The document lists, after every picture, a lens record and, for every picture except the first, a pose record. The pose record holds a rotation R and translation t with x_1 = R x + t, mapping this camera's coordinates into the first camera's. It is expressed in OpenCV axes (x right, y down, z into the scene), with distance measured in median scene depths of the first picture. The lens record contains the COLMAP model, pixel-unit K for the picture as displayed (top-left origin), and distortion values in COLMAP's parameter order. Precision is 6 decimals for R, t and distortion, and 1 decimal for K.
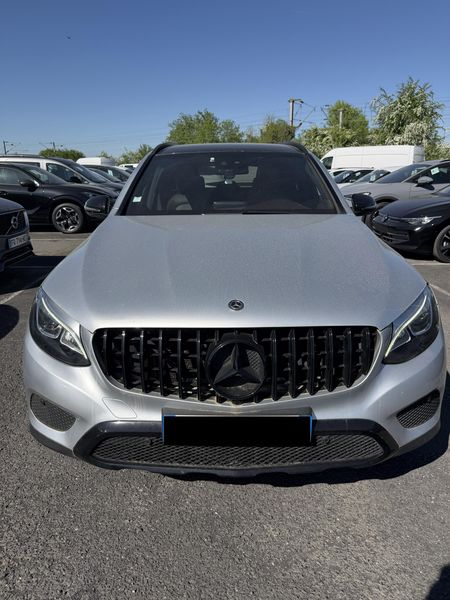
lens RADIAL K [[418.5, 0, 225.0], [0, 418.5, 300.0], [0, 0, 1]] dist [-0.002602, -0.001022]
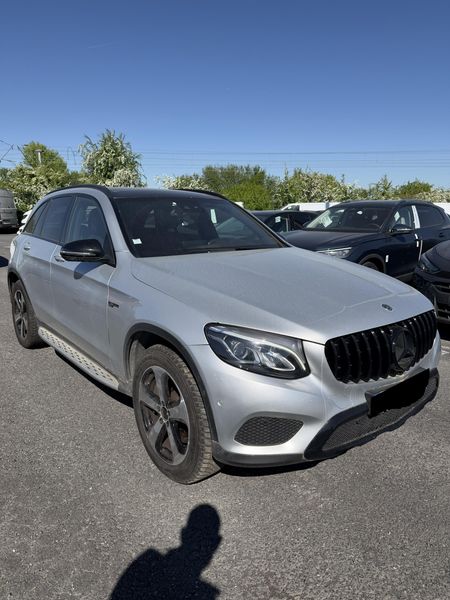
lens RADIAL K [[418.5, 0, 225.0], [0, 418.5, 300.0], [0, 0, 1]] dist [-0.002602, -0.001022]
pose [[0.783746, -0.117662, 0.609835, -0.512291], [0.172584, 0.984480, -0.031854, -0.024955], [-0.596622, 0.130213, 0.791888, 0.070932]]
